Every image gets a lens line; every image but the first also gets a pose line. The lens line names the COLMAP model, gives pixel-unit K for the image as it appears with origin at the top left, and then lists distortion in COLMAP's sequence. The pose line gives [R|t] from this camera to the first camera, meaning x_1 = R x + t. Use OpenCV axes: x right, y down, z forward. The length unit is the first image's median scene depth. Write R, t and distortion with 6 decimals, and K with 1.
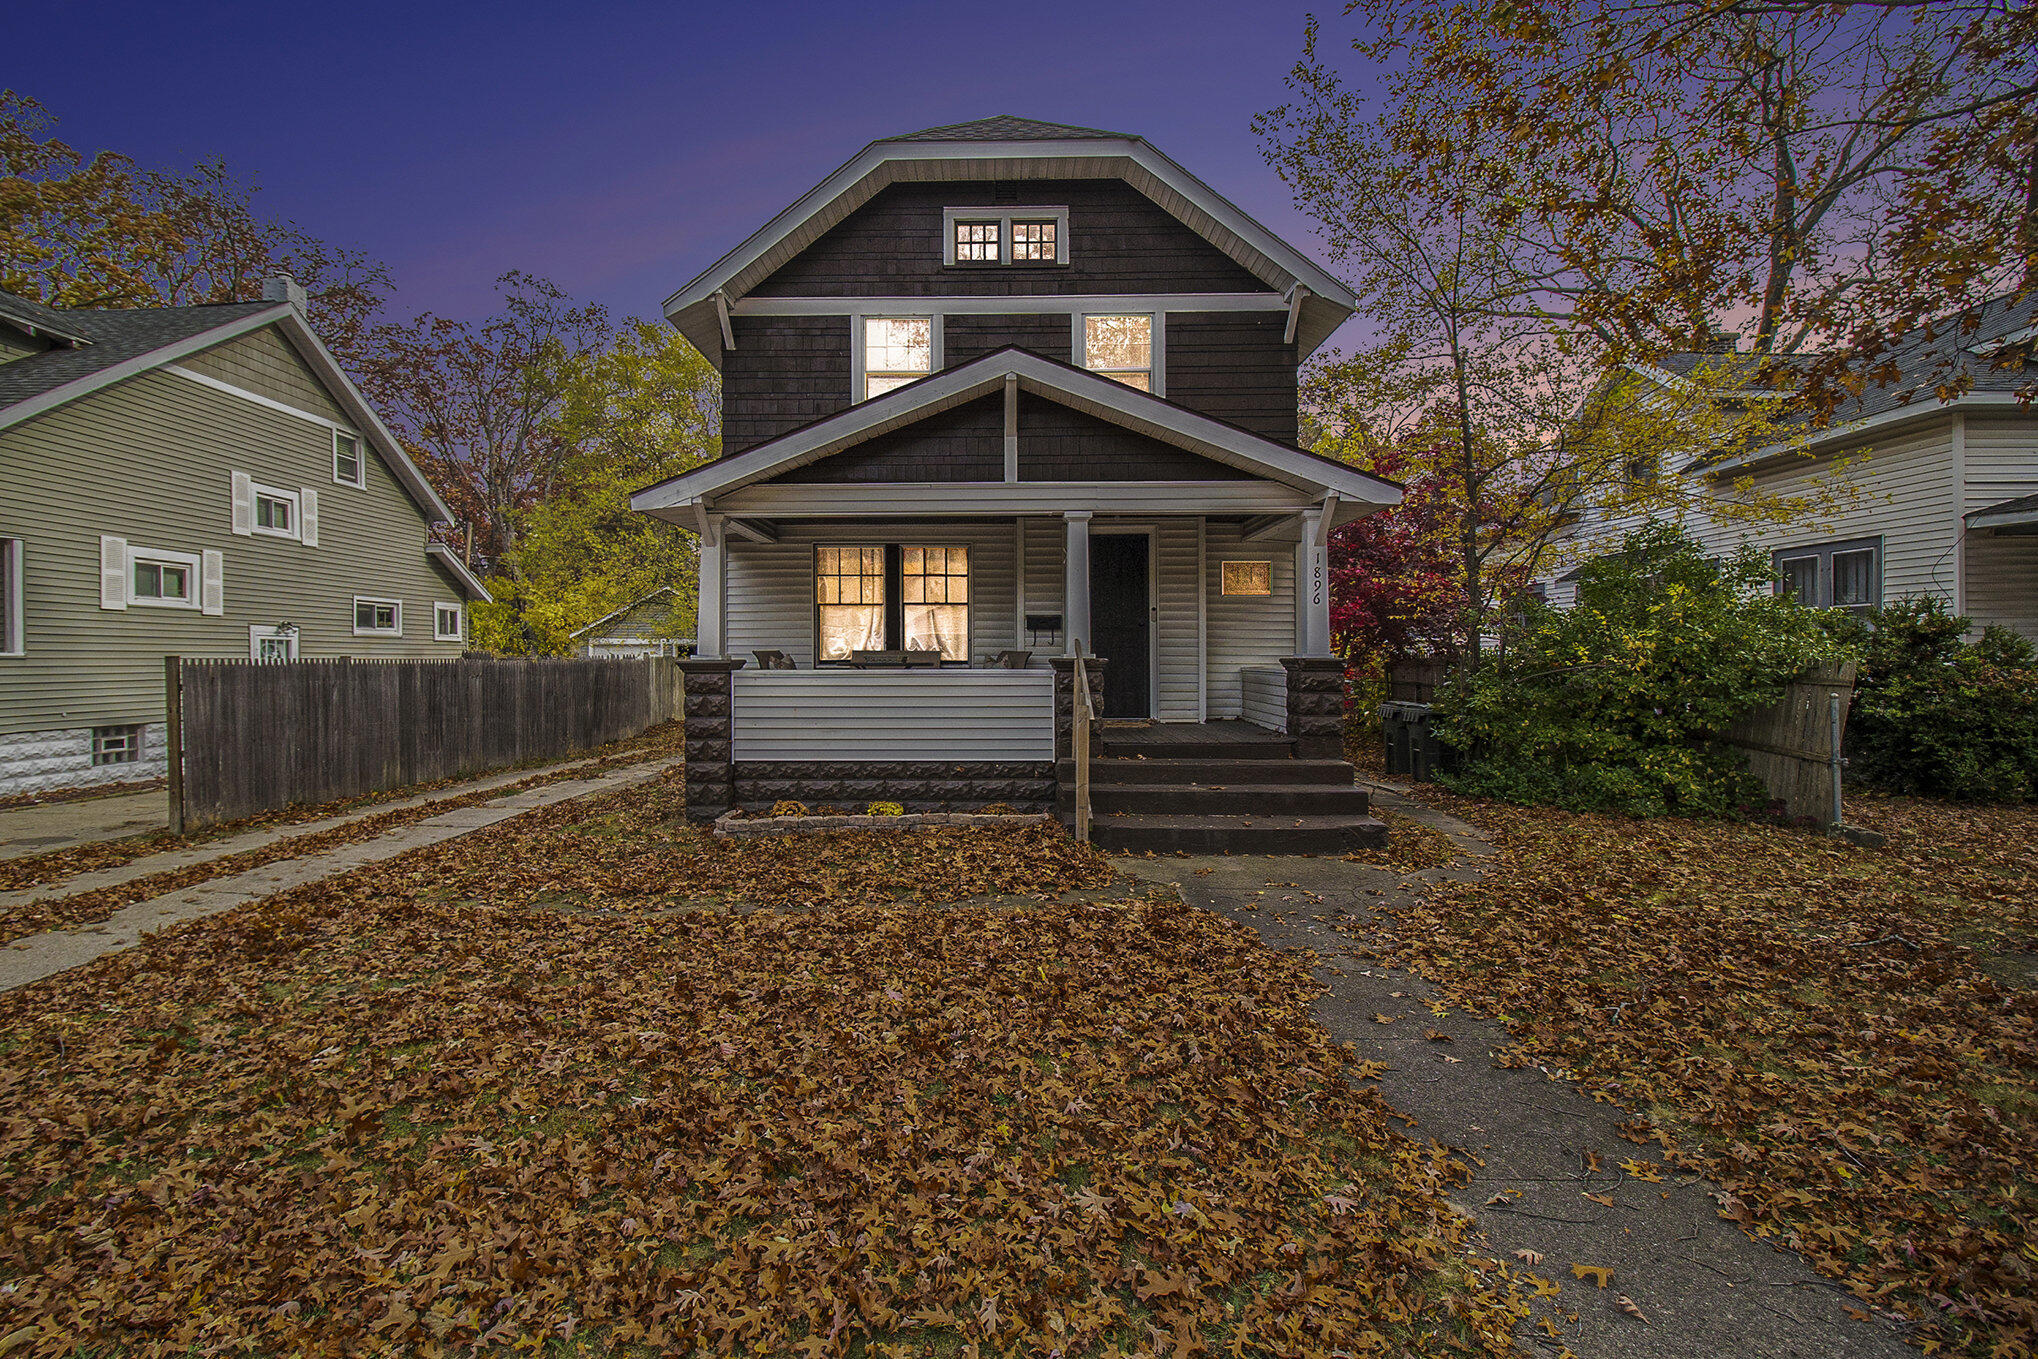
lens RADIAL K [[1038.2, 0, 1008.8], [0, 1038.2, 706.2], [0, 0, 1]] dist [0.000118, -0.000303]
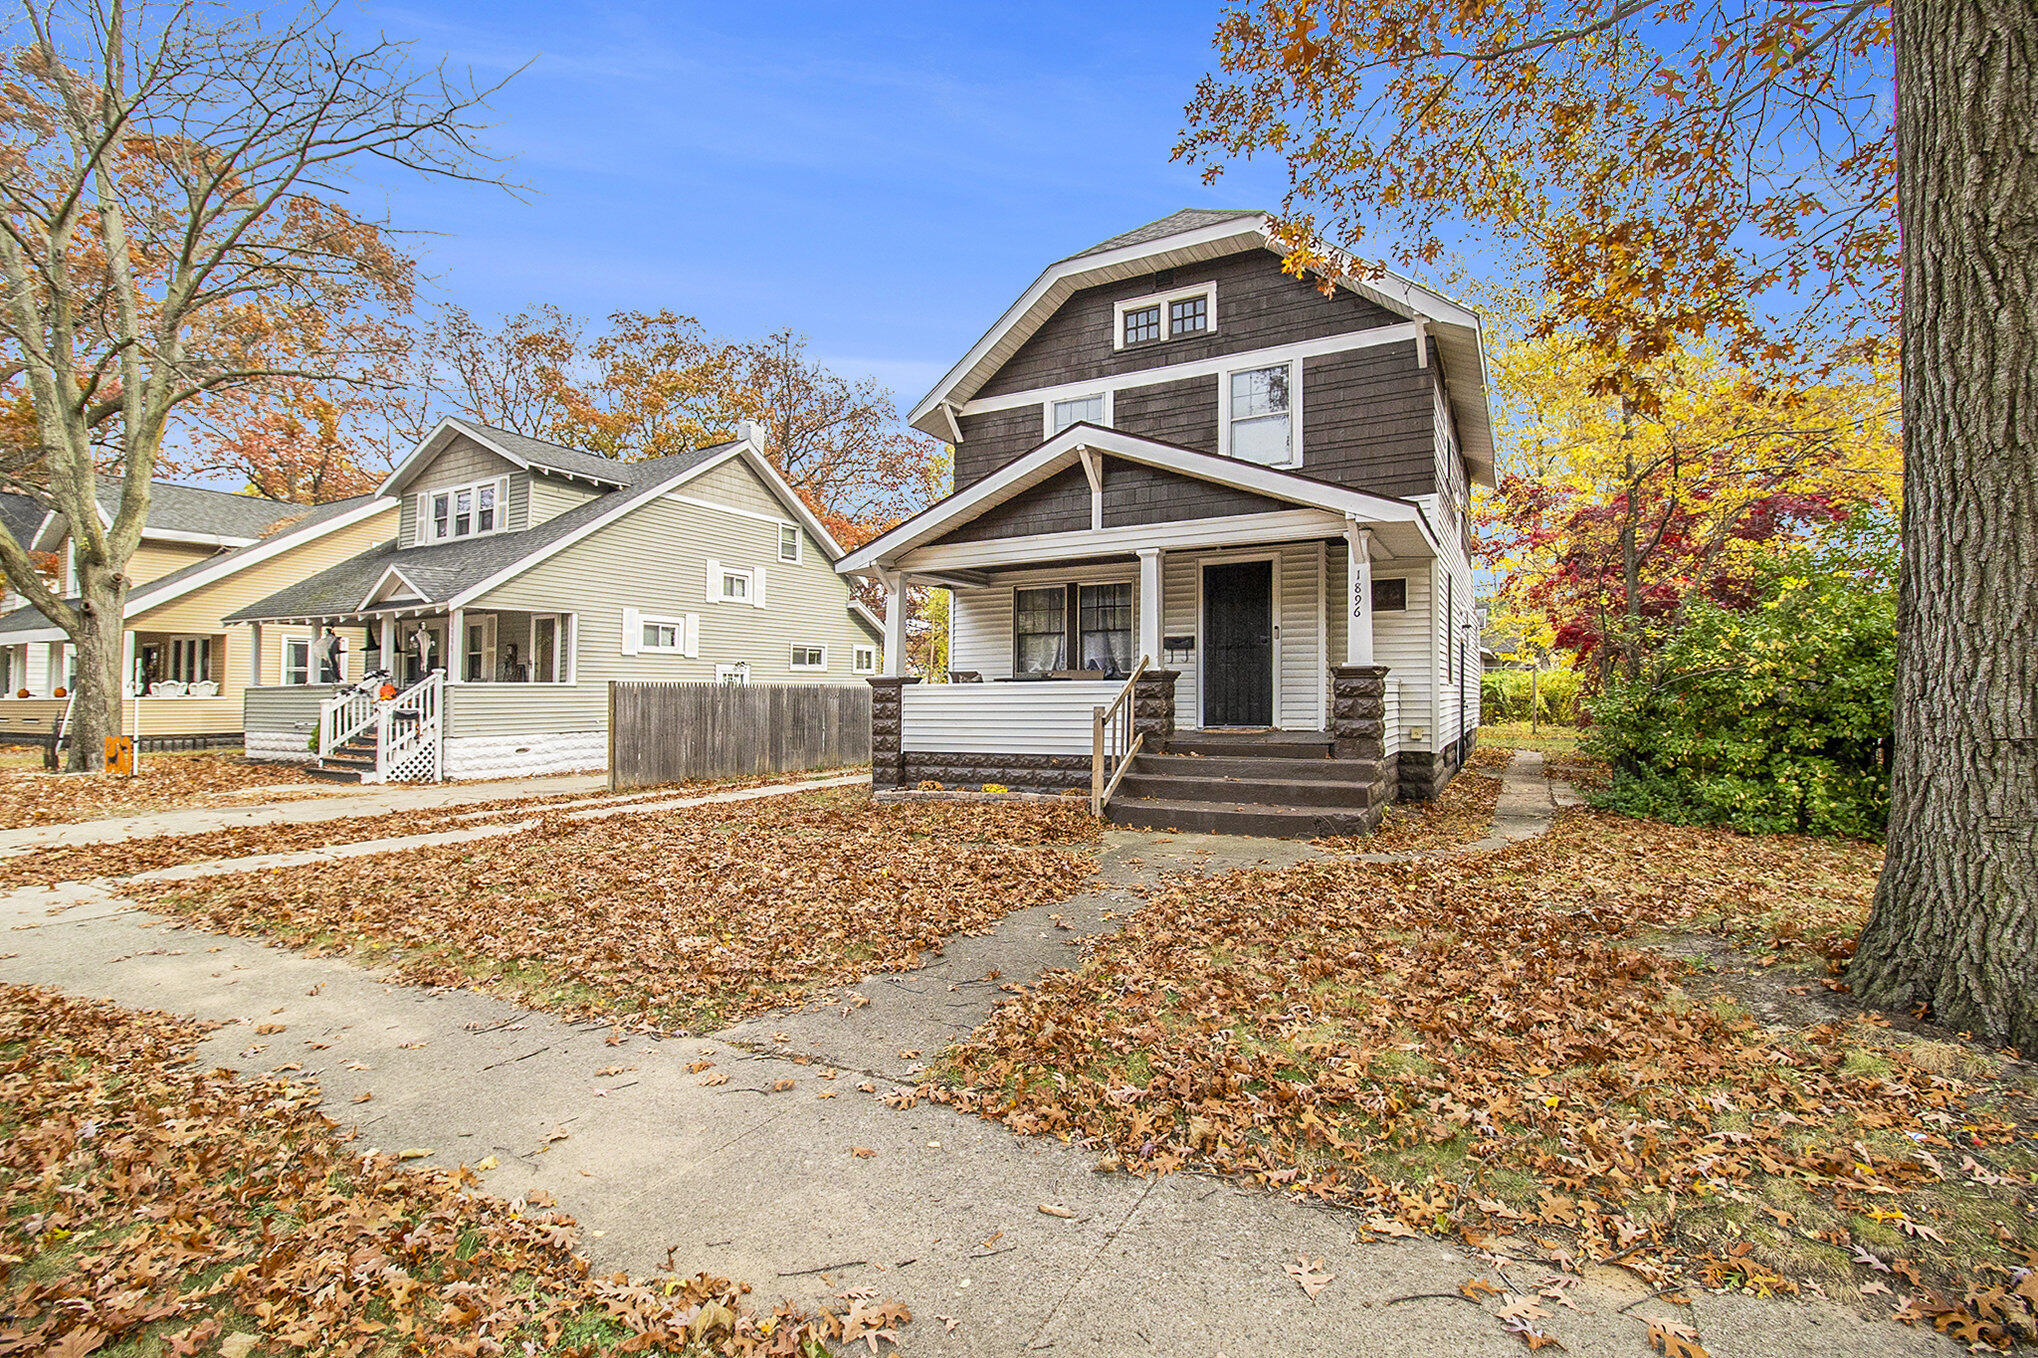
lens RADIAL K [[1038.2, 0, 1008.8], [0, 1038.2, 705.7], [0, 0, 1]] dist [0.000118, -0.000303]
pose [[0.880800, -0.004349, -0.473469, 0.414397], [-0.012481, 0.999397, -0.032399, 0.029316], [0.473324, 0.034446, 0.880215, -0.108562]]
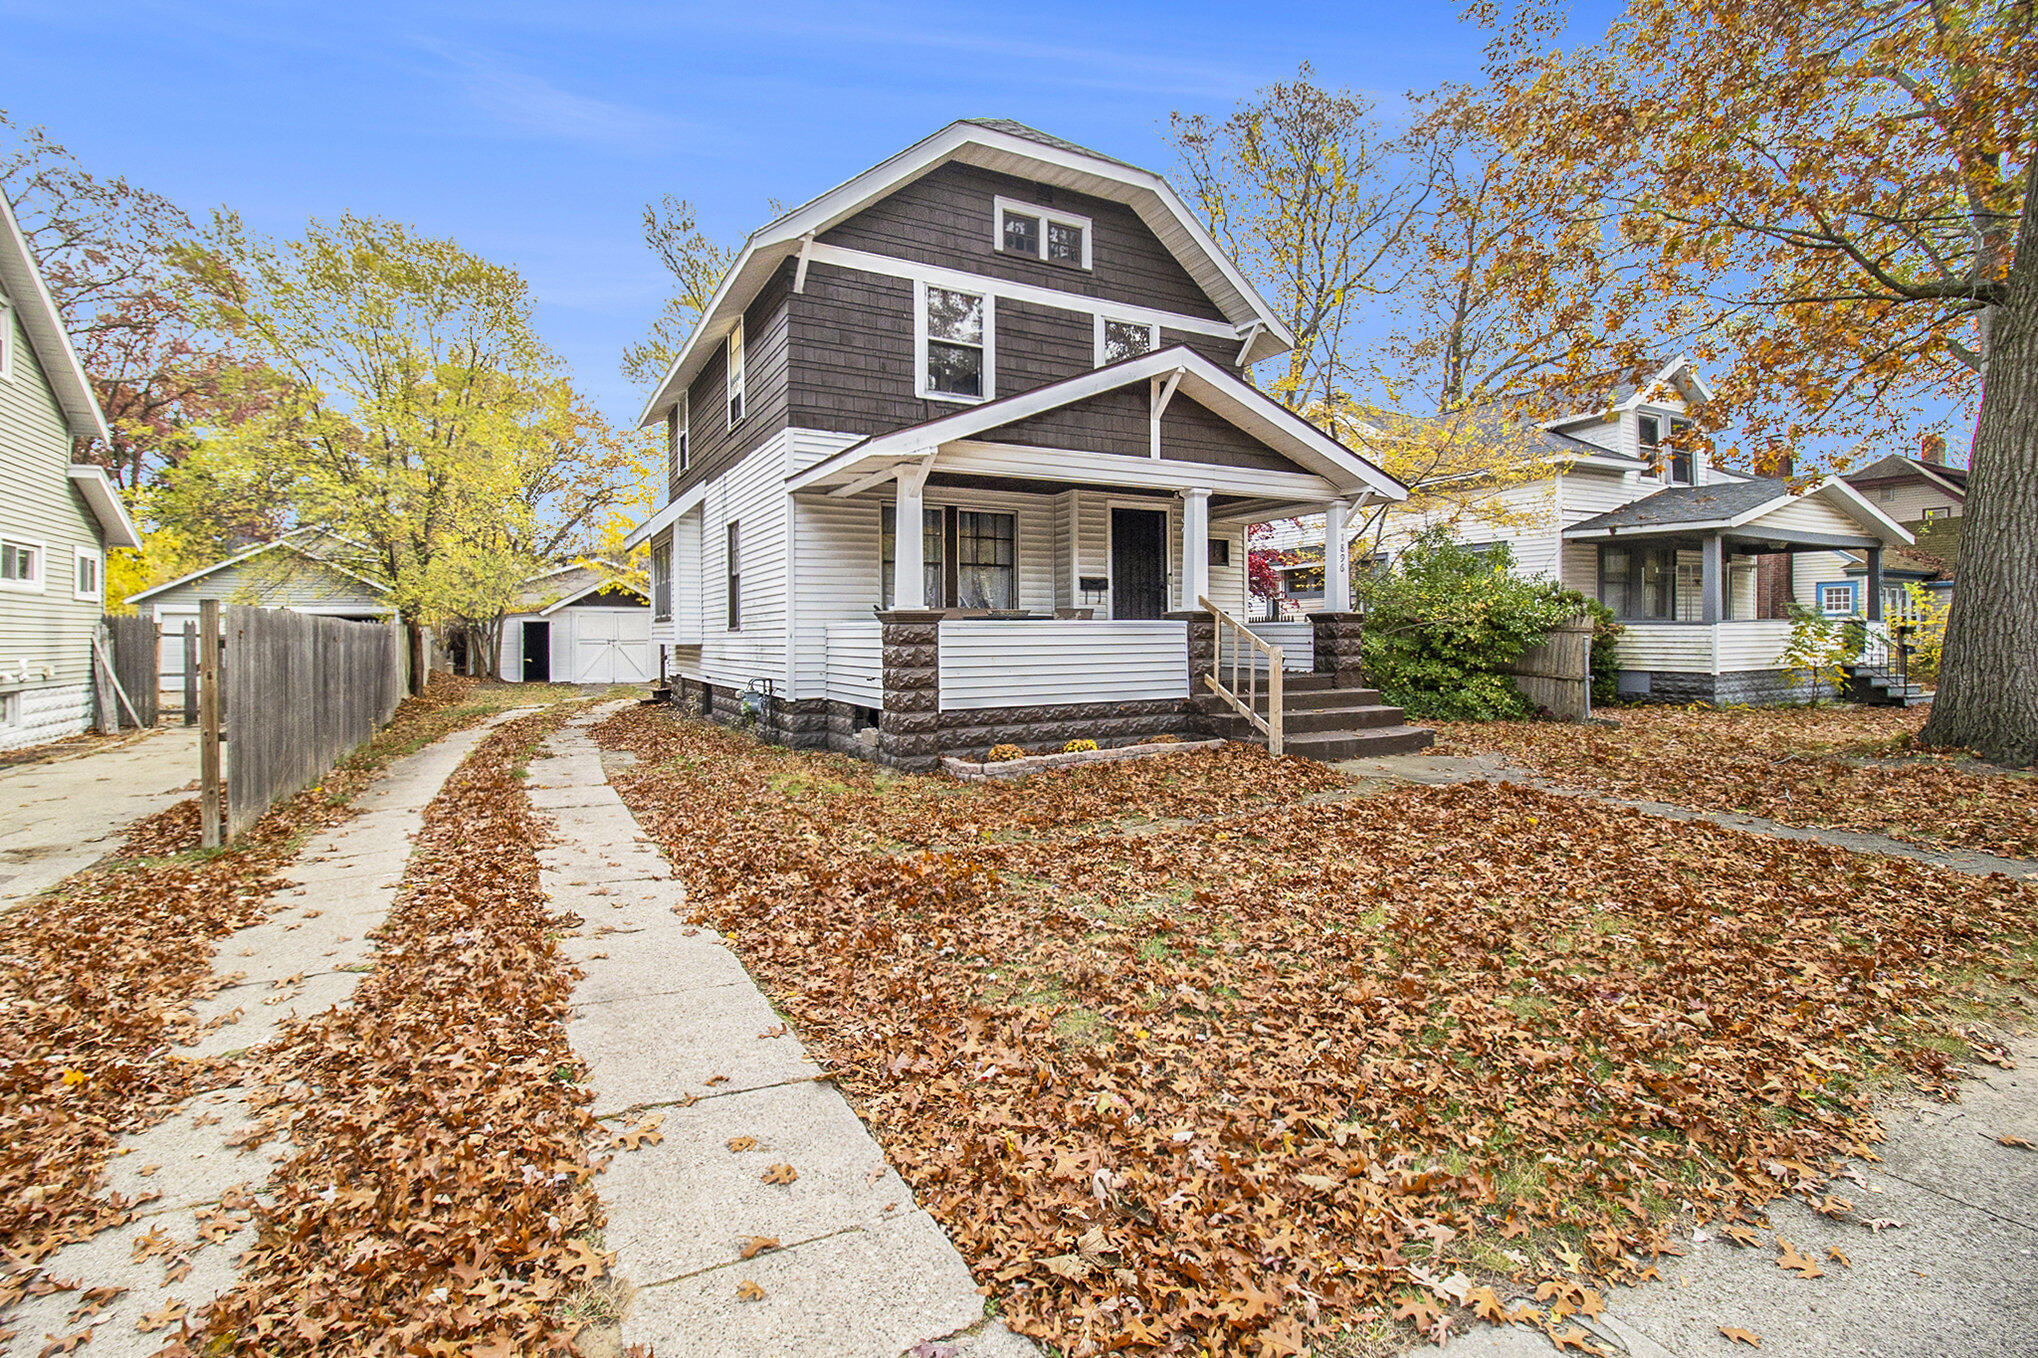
lens RADIAL K [[973.6, 0, 1093.8], [0, 973.6, 678.4], [0, 0, 1]] dist [0.001074, -0.000064]
pose [[0.851173, -0.029270, 0.524068, -0.525108], [0.031875, 0.999484, 0.004053, 0.018728], [-0.523916, 0.013255, 0.851667, 0.095407]]
